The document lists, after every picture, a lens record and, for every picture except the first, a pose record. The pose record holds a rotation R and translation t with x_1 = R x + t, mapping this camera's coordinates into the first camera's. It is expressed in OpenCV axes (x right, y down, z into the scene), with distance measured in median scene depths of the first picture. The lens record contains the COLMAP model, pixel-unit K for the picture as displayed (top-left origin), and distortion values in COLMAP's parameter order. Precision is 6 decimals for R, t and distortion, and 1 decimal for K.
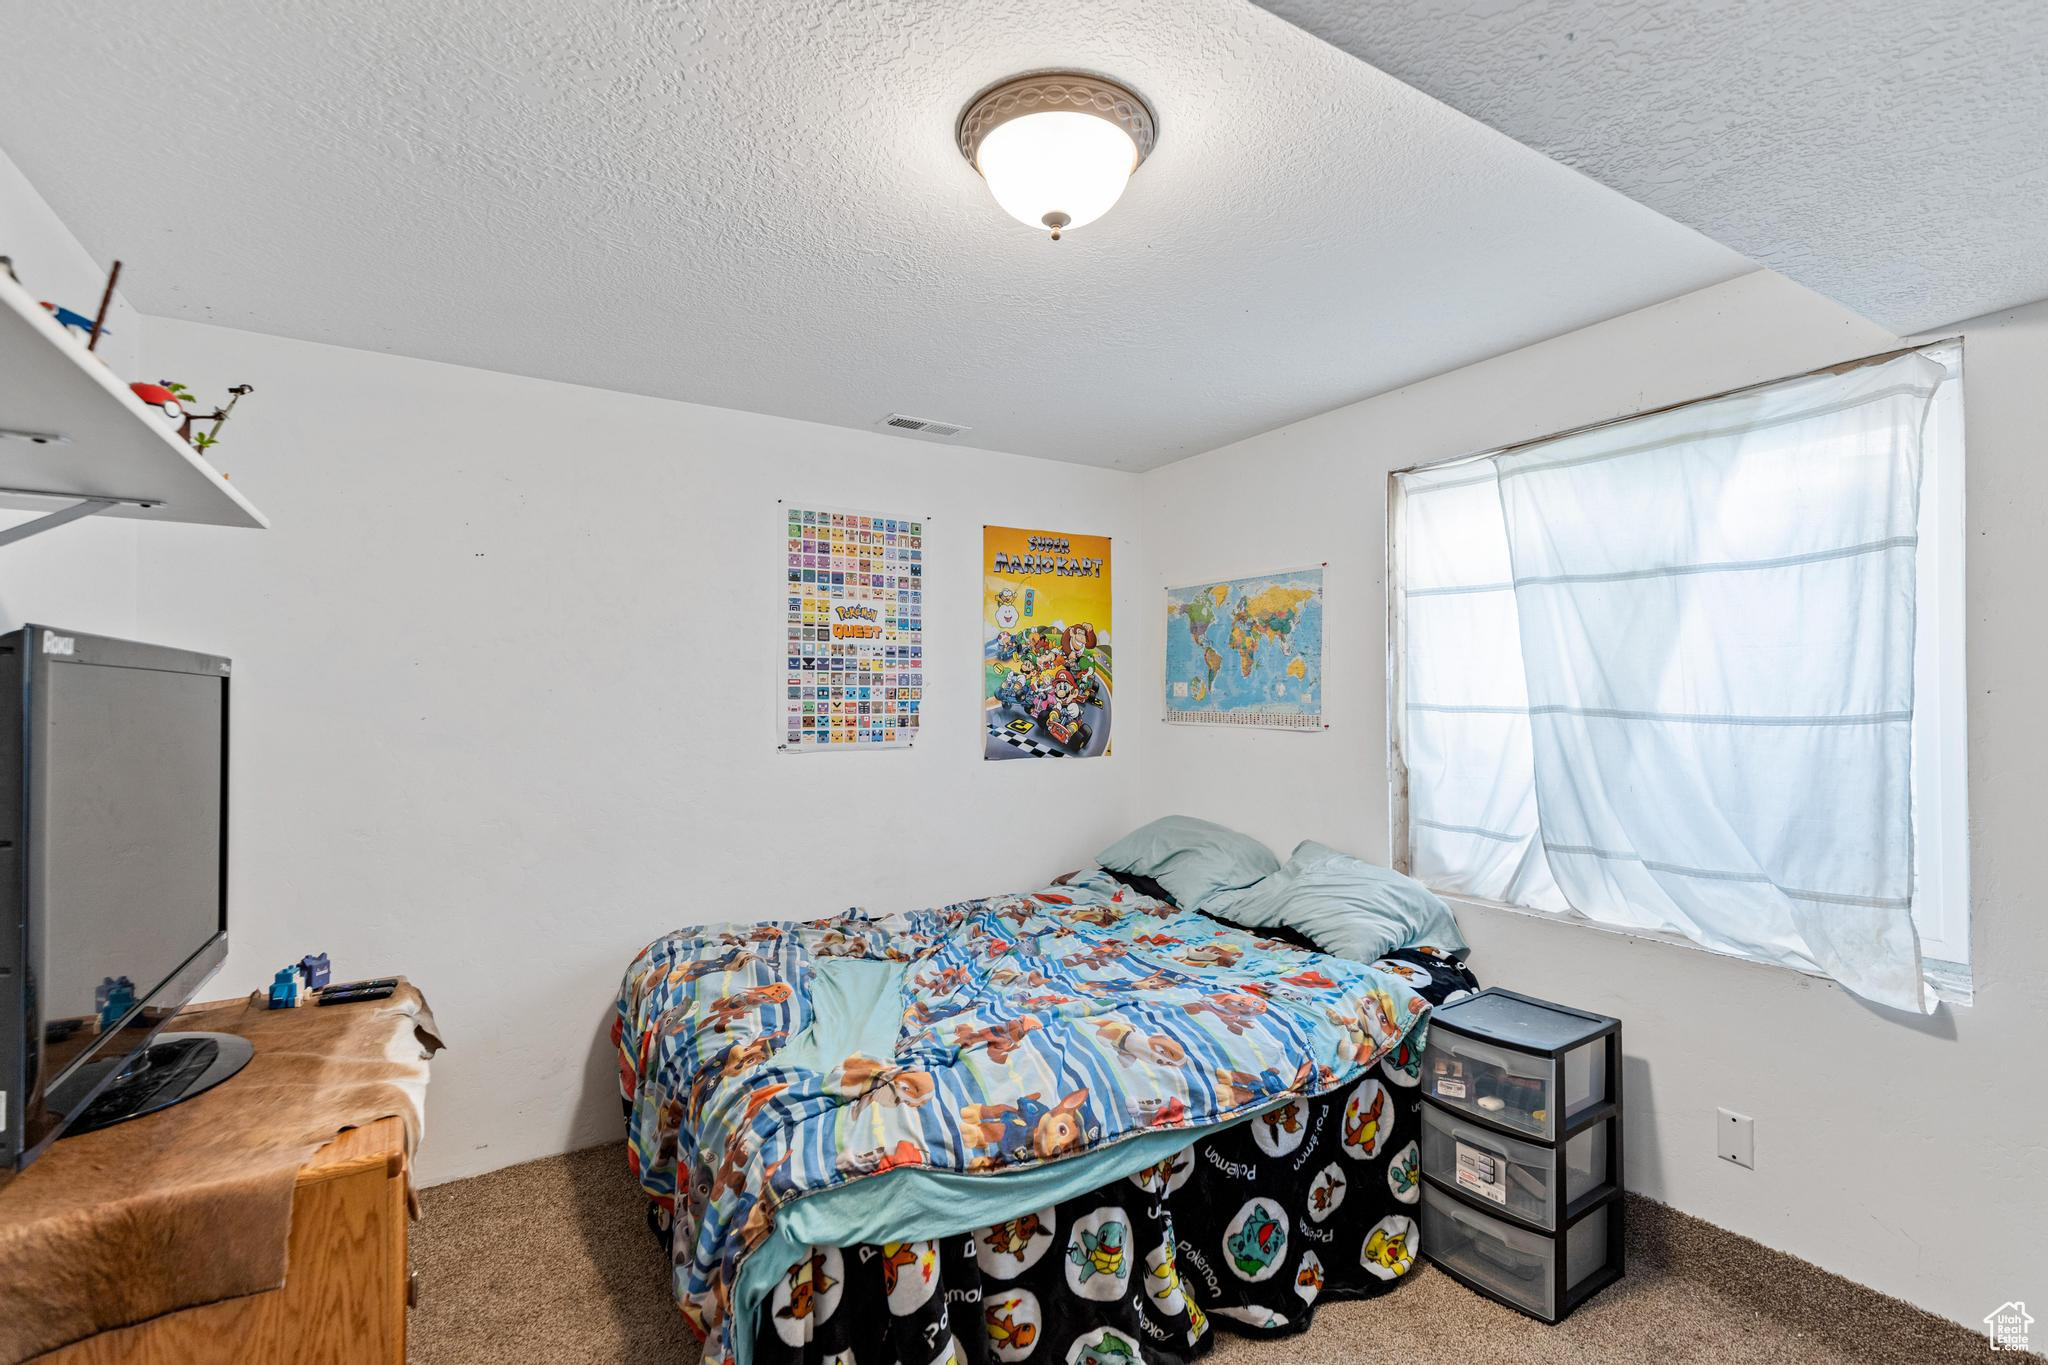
lens RADIAL K [[929.6, 0, 1026.1], [0, 929.6, 681.9], [0, 0, 1]] dist [0.006275, -0.001127]
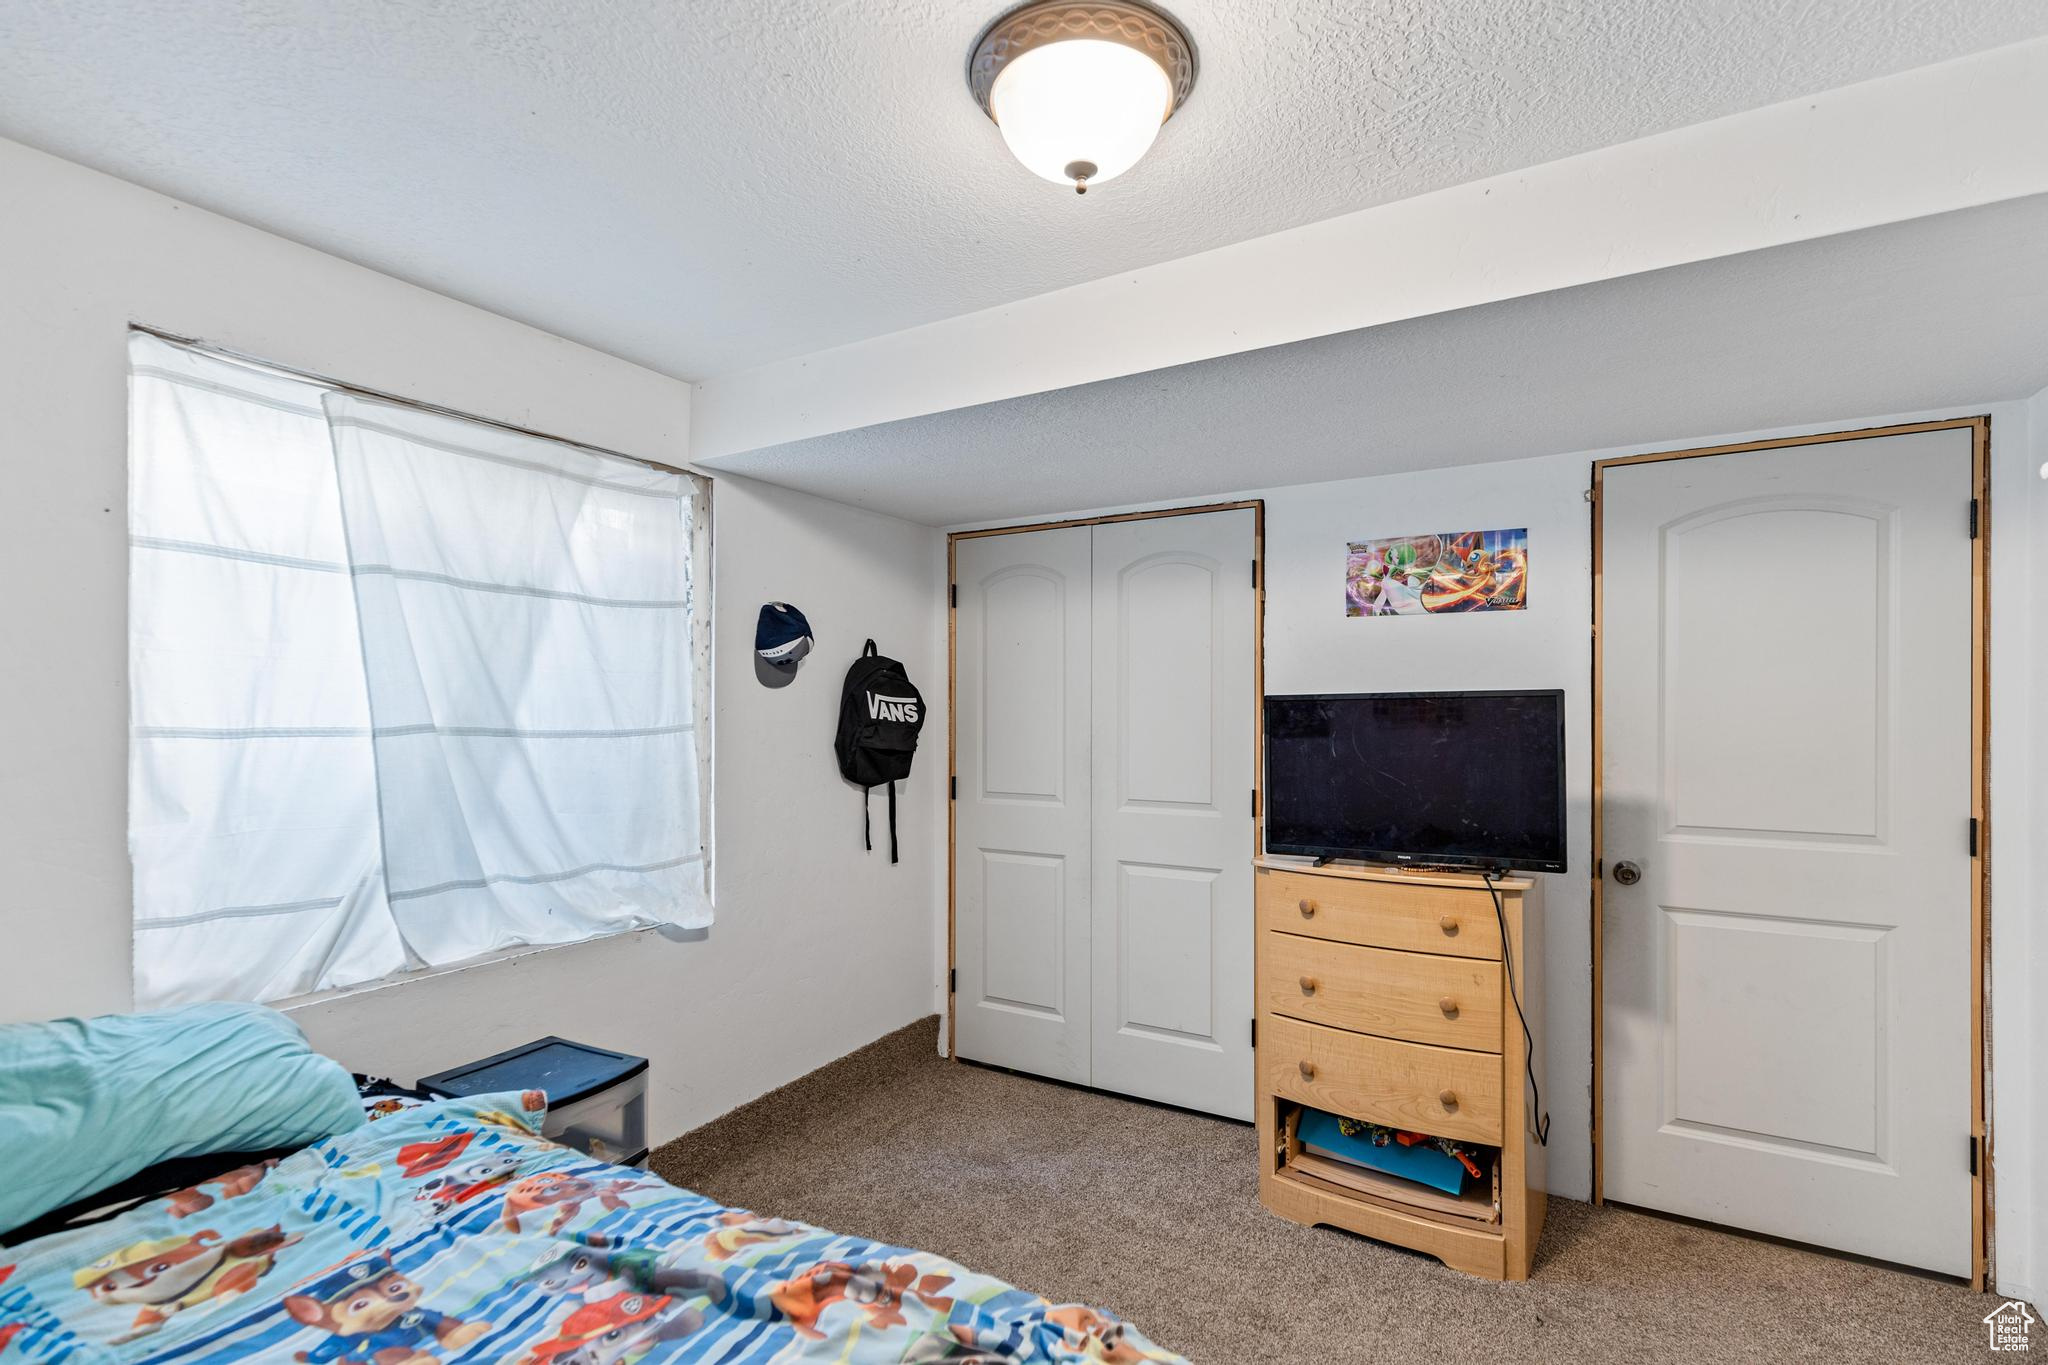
lens RADIAL K [[929.6, 0, 1075.2], [0, 929.6, 722.6], [0, 0, 1]] dist [0.006275, -0.001127]
pose [[-0.492075, -0.010726, 0.870487, -0.463006], [-0.009963, 0.999928, 0.006688, 0.011368], [-0.870496, -0.005382, -0.492146, 0.906332]]
